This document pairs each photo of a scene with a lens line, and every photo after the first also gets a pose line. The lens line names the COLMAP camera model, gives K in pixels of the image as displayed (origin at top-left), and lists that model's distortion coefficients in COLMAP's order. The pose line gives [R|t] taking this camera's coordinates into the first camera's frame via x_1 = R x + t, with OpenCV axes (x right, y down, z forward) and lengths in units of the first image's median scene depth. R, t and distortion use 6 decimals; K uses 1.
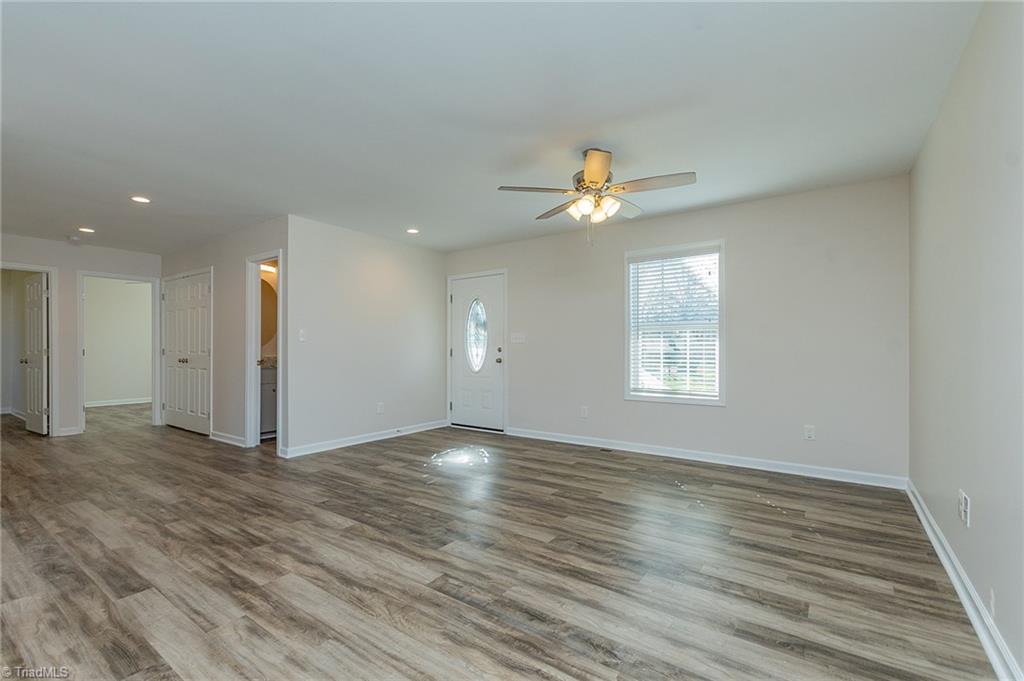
lens RADIAL K [[453.4, 0, 505.3], [0, 453.4, 354.7], [0, 0, 1]] dist [0.006793, -0.000426]
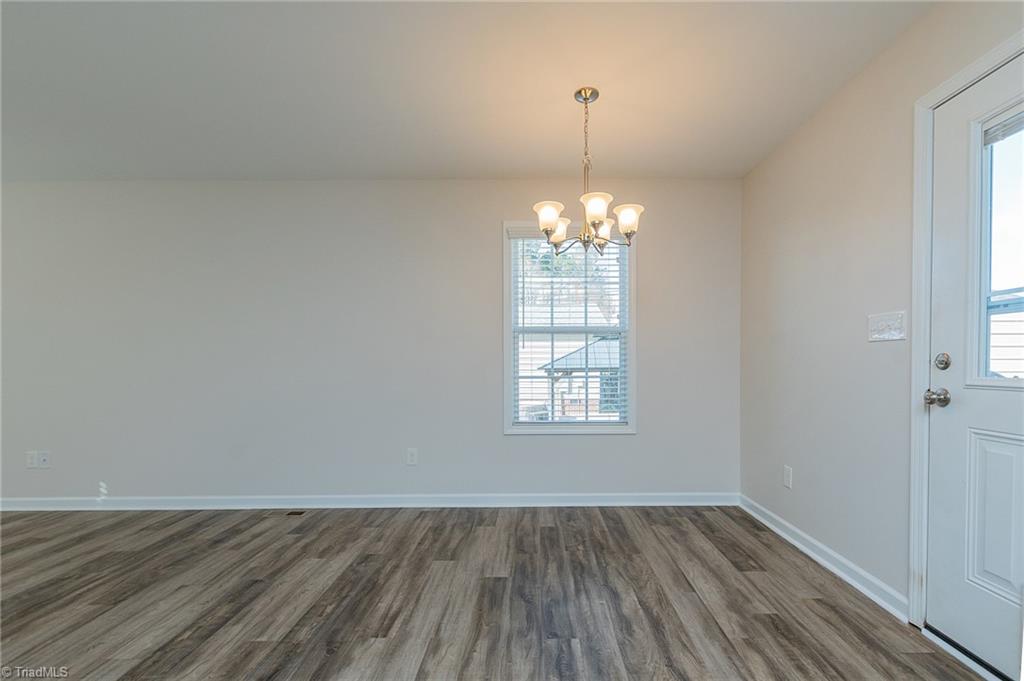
lens RADIAL K [[448.4, 0, 533.6], [0, 448.4, 375.6], [0, 0, 1]] dist [-0.000840, -0.000263]
pose [[-0.588431, -0.018755, 0.808330, -1.004724], [0.017378, 0.999207, 0.035835, -0.002843], [-0.808361, 0.035134, -0.587638, 0.351803]]
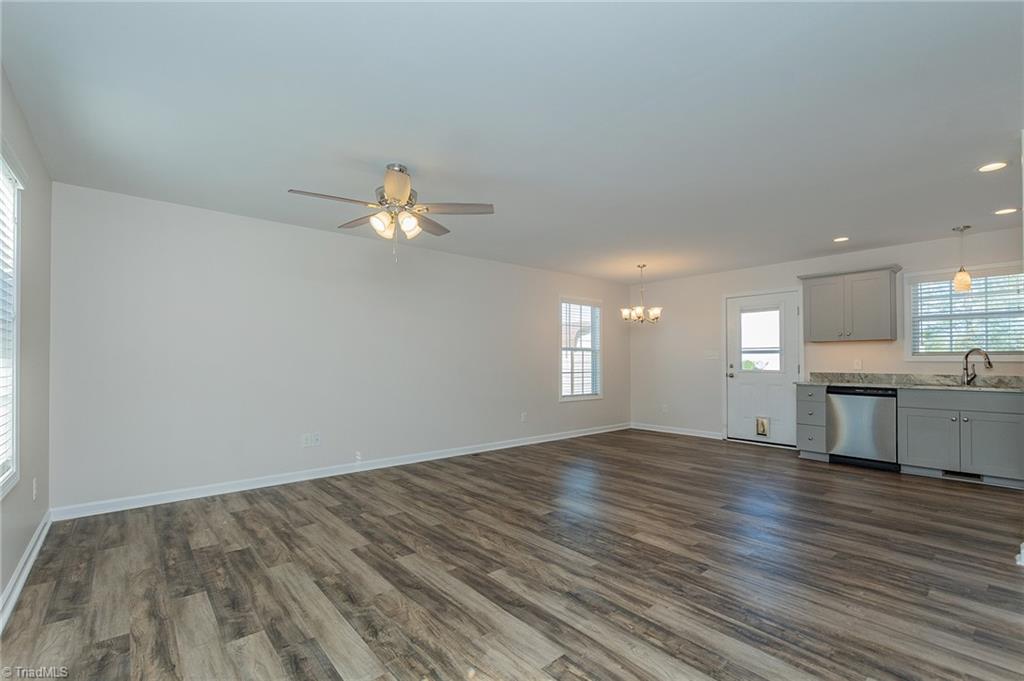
lens RADIAL K [[453.4, 0, 505.3], [0, 453.4, 354.7], [0, 0, 1]] dist [0.006793, -0.000426]
pose [[-0.969639, 0.002998, 0.244522, -0.298883], [0.002826, 0.999995, -0.001056, -0.047476], [-0.244524, -0.000333, -0.969643, 2.071587]]
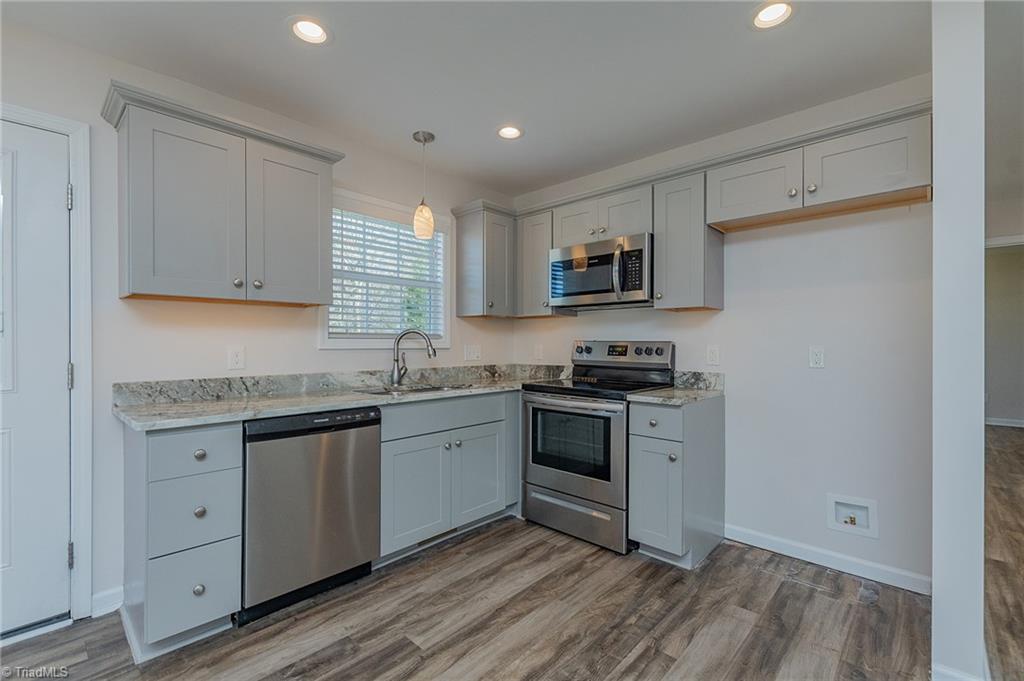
lens RADIAL K [[449.7, 0, 515.2], [0, 449.7, 343.3], [0, 0, 1]] dist [0.001243, -0.000236]
pose [[-0.121513, 0.001724, -0.992588, -0.506662], [-0.012661, 0.999914, 0.003287, -0.039034], [0.992509, 0.012966, -0.121481, 0.473526]]
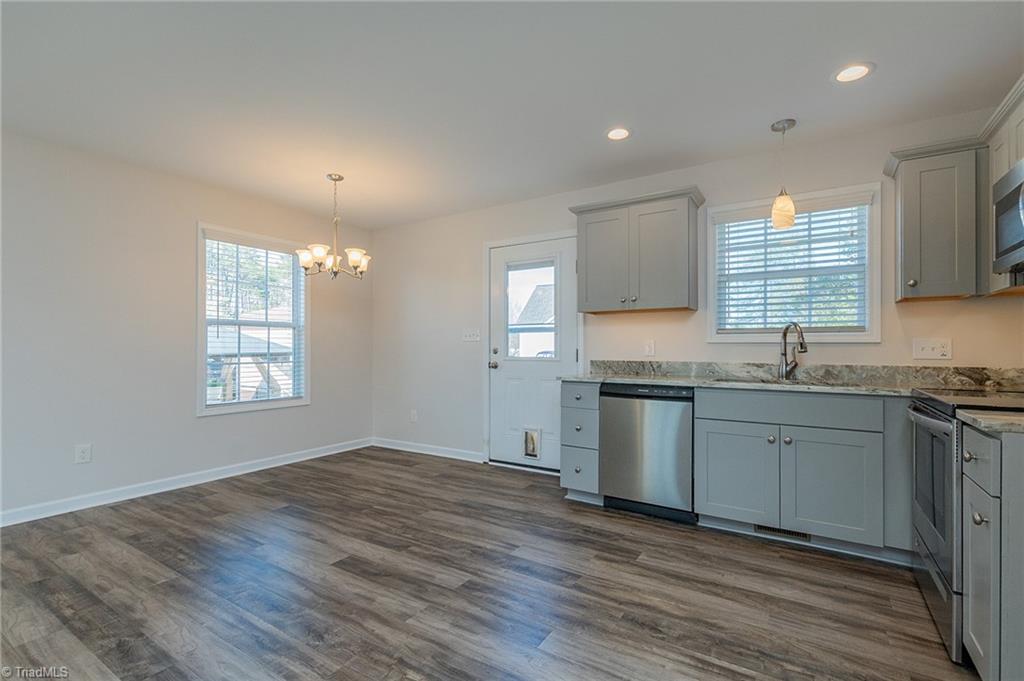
lens RADIAL K [[463.1, 0, 513.7], [0, 463.1, 345.3], [0, 0, 1]] dist [0.010941, -0.000175]
pose [[-0.998573, -0.002059, -0.053371, -0.824830], [-0.002403, 0.999977, 0.006386, -0.018736], [0.053356, 0.006506, -0.998554, 1.110126]]
